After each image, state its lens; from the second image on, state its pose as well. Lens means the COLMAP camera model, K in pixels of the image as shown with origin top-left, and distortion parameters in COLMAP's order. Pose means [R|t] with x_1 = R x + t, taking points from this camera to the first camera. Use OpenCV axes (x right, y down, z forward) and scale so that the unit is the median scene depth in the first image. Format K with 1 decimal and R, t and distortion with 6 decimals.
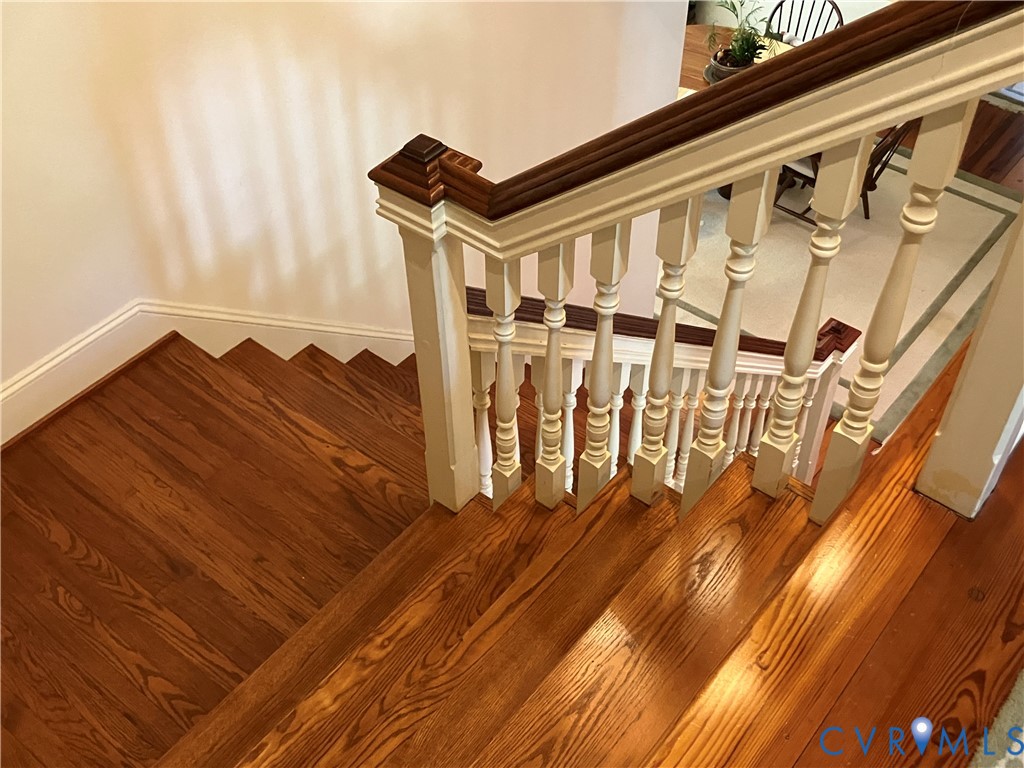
lens RADIAL K [[1120.3, 0, 512.0], [0, 1120.3, 384.0], [0, 0, 1]] dist [0.105913, -0.454960]
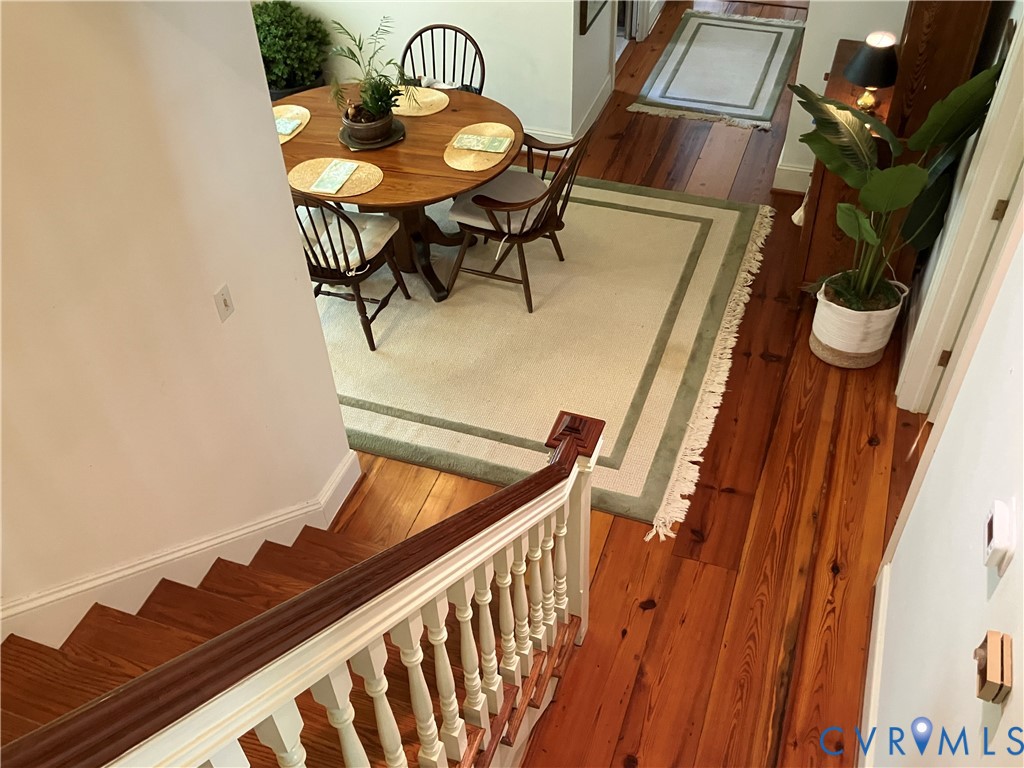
lens RADIAL K [[955.2, 0, 512.0], [0, 955.2, 384.0], [0, 0, 1]] dist [0.009538, 0.003368]
pose [[0.941964, -0.246592, 0.227810, 0.083935], [0.255717, 0.966690, -0.010967, -0.056657], [-0.217517, 0.068585, 0.973644, 0.289828]]
